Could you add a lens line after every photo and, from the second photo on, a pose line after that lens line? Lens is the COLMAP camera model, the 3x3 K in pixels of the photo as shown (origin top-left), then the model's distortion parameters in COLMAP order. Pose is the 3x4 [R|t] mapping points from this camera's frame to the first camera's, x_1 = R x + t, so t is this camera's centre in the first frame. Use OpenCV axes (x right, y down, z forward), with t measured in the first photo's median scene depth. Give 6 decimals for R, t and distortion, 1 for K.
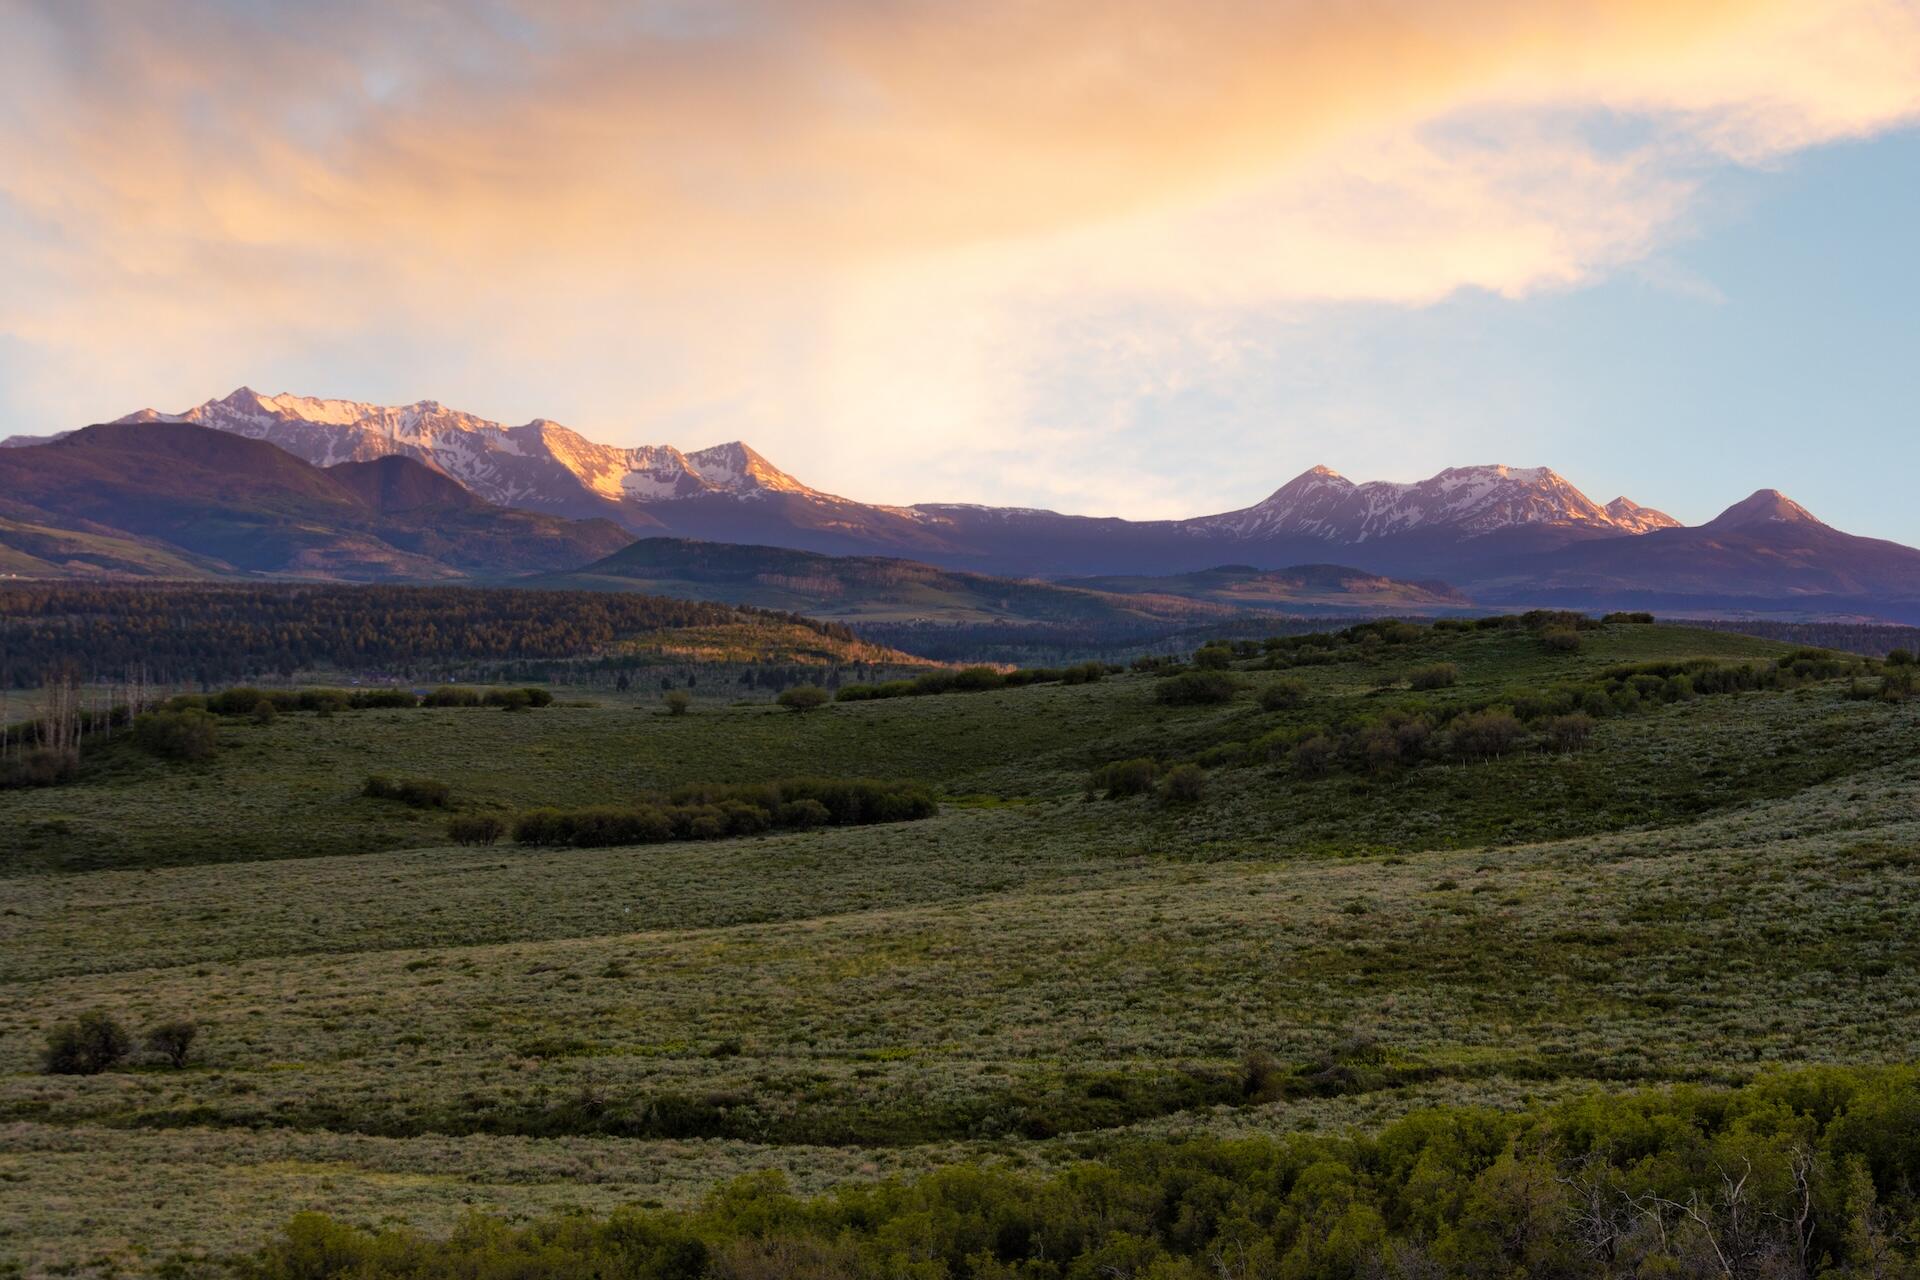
lens RADIAL K [[4328.9, 0, 962.7], [0, 4328.9, 665.5], [0, 0, 1]] dist [-0.067583, -0.437303]
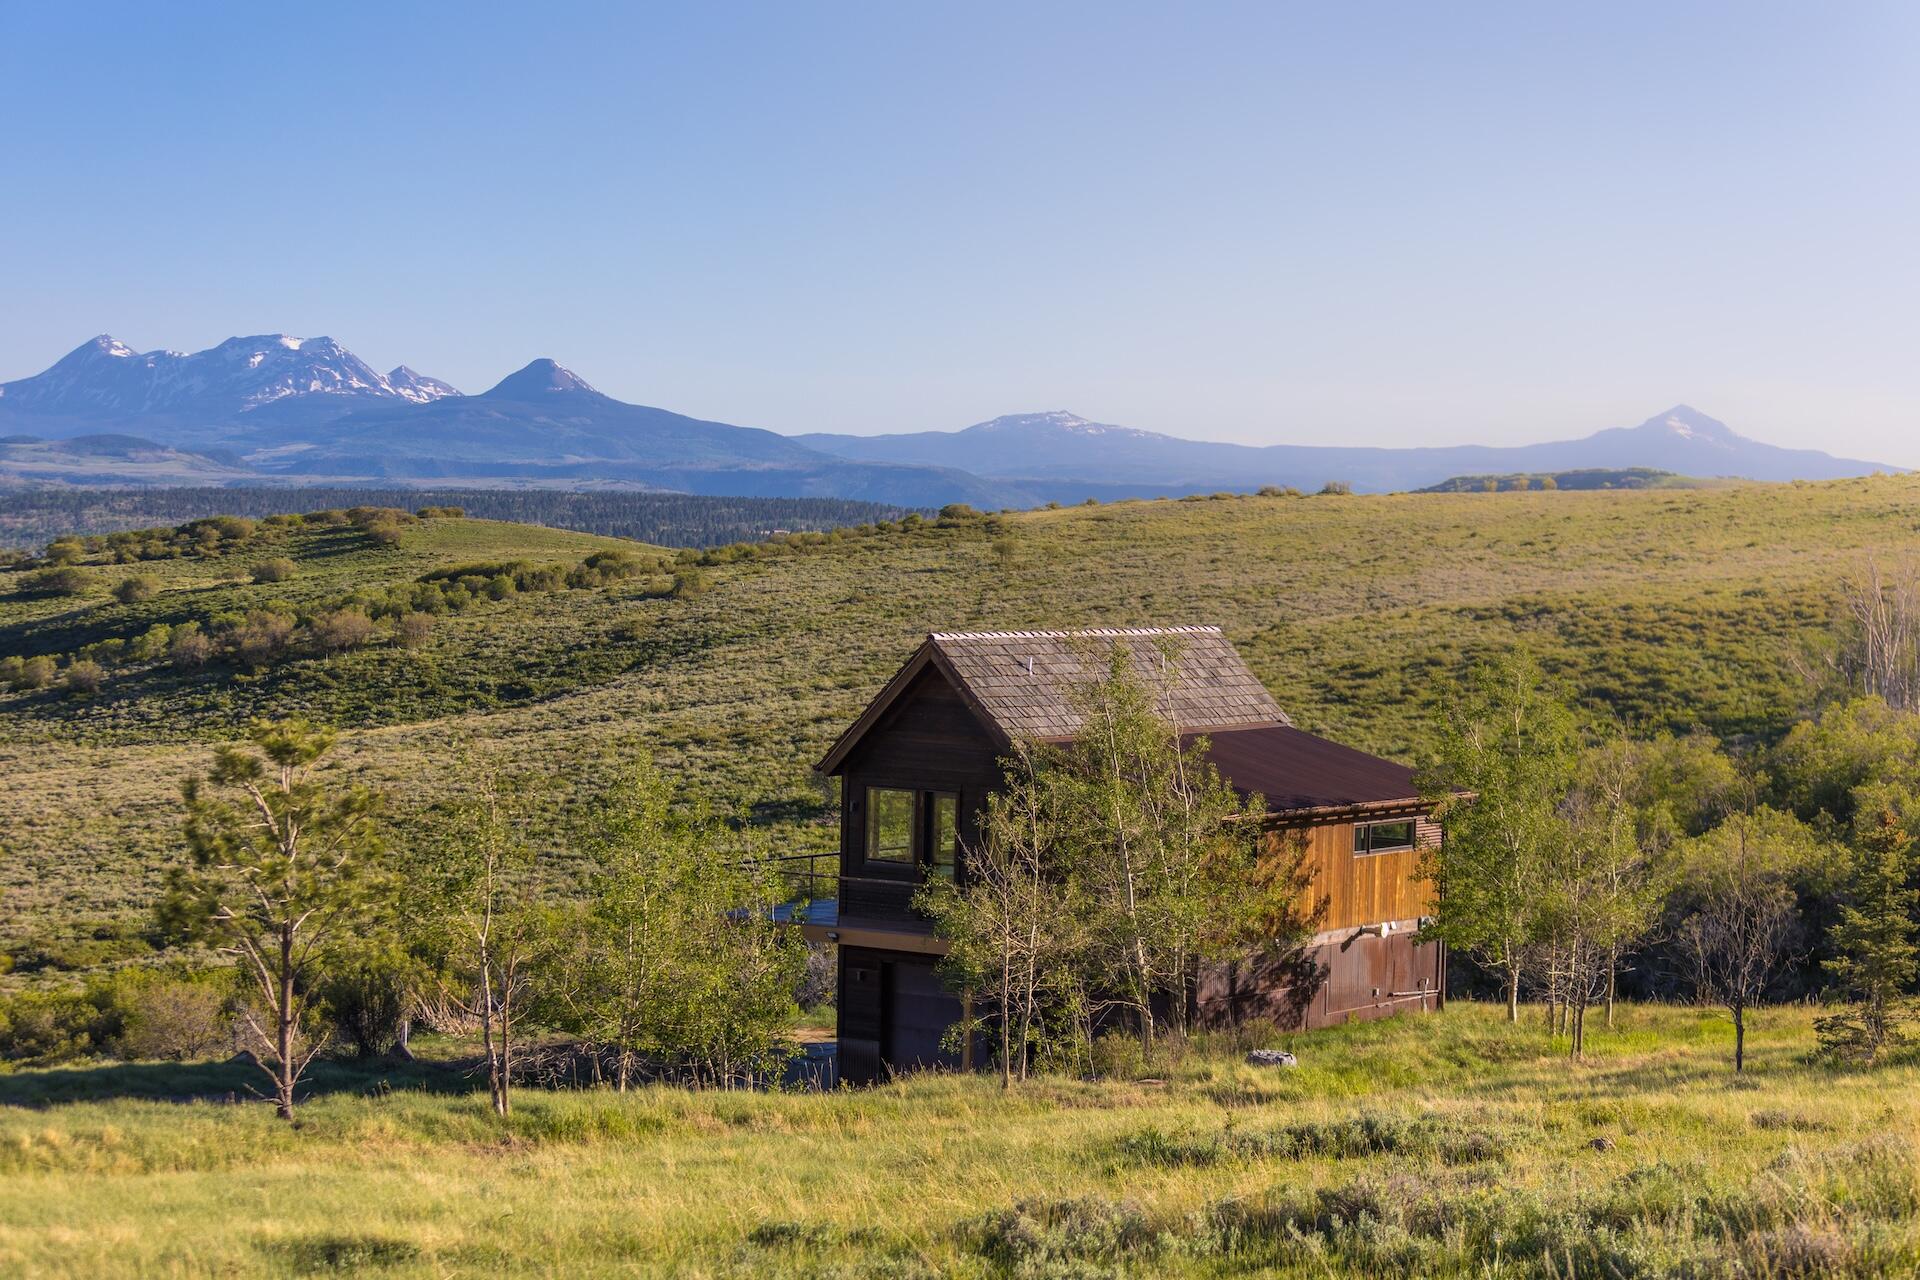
lens RADIAL K [[4328.9, 0, 962.7], [0, 4328.9, 665.5], [0, 0, 1]] dist [-0.067583, -0.437303]
pose [[0.960639, -0.017260, 0.277264, -0.064149], [0.008325, 0.999408, 0.033370, -0.019149], [-0.277676, -0.029748, 0.960214, -0.256386]]
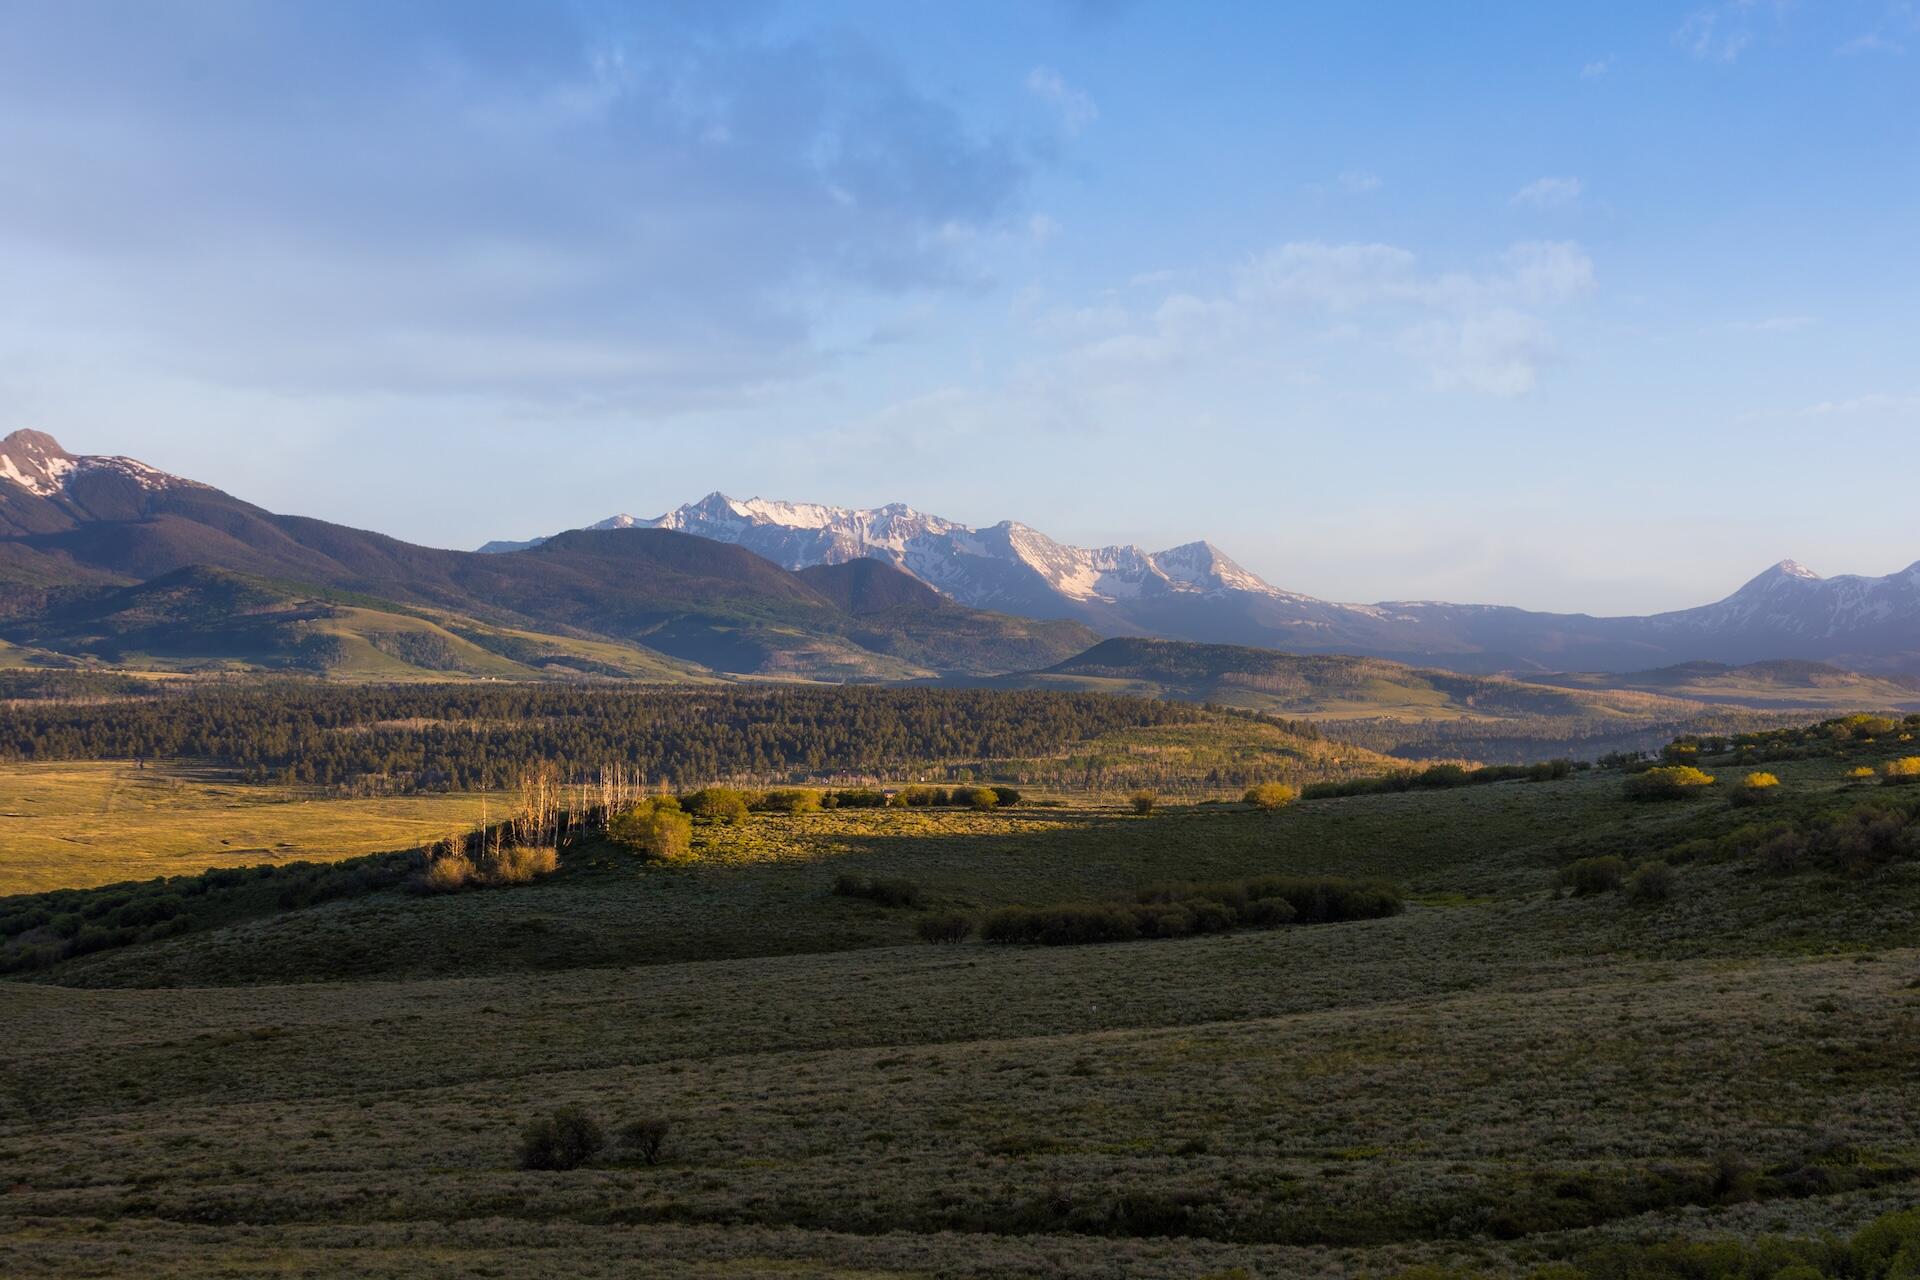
lens RADIAL K [[4328.9, 0, 962.7], [0, 4328.9, 665.5], [0, 0, 1]] dist [-0.067583, -0.437303]
pose [[0.994312, -0.006853, -0.106289, -0.000368], [0.004407, 0.999721, -0.023225, 0.000122], [0.106419, 0.022624, 0.994064, -0.003447]]
